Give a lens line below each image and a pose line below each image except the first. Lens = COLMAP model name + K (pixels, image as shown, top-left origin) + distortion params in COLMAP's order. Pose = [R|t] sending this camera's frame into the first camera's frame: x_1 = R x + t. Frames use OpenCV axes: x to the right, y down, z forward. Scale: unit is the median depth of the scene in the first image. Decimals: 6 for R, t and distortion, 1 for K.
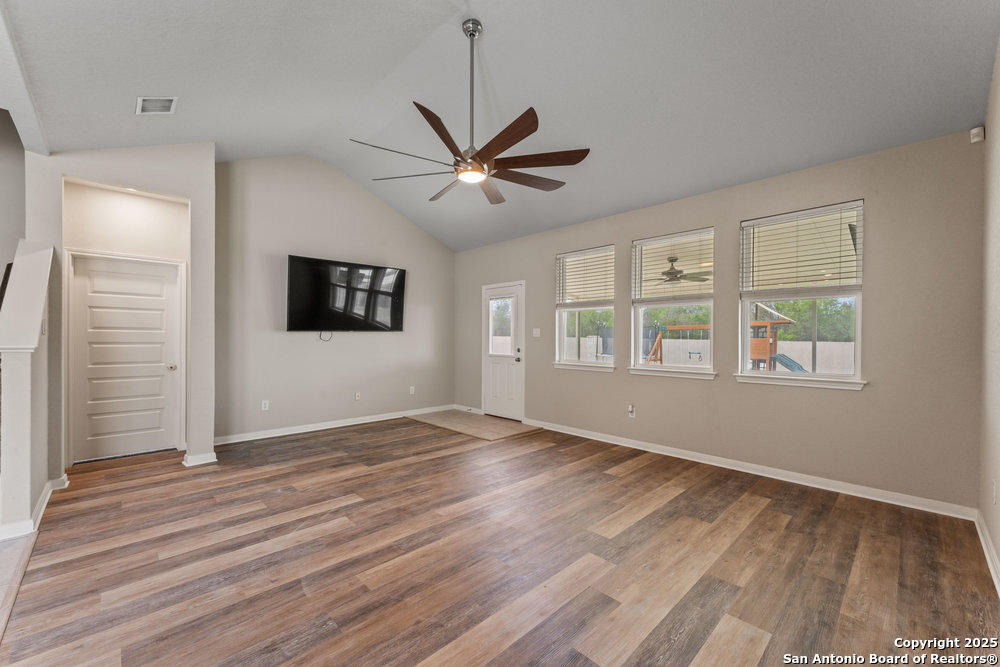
lens RADIAL K [[411.5, 0, 486.2], [0, 411.5, 336.7], [0, 0, 1]] dist [0.000435, 0.000333]
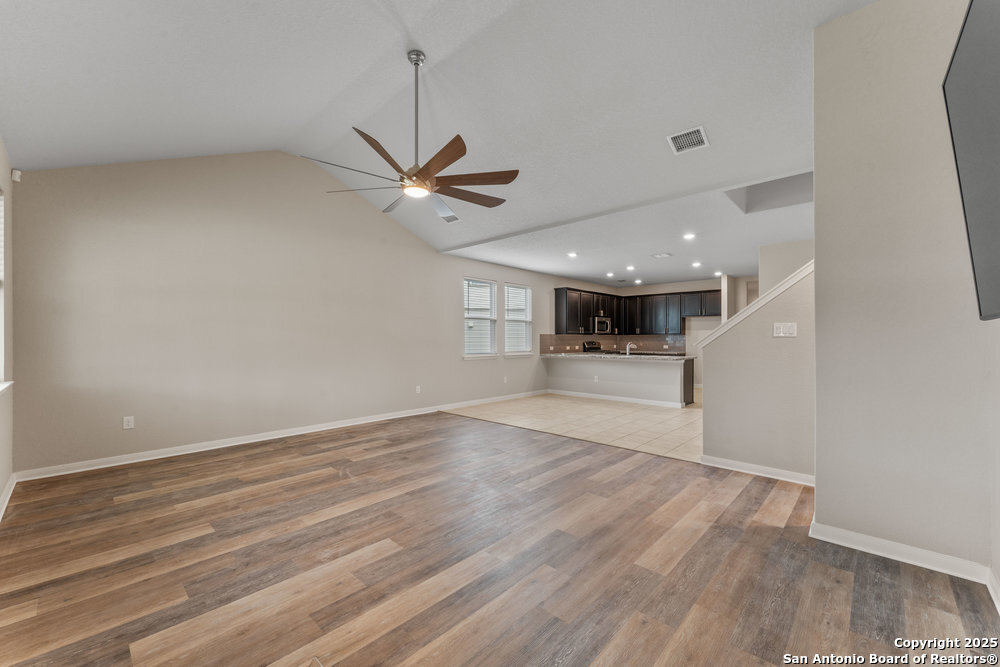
lens RADIAL K [[399.8, 0, 499.2], [0, 399.8, 337.0], [0, 0, 1]] dist [0.001415, 0.000204]
pose [[-0.996562, -0.004685, -0.082713, -0.155020], [-0.004324, 0.999980, -0.004552, 0.000851], [0.082733, -0.004179, -0.996563, 1.920470]]
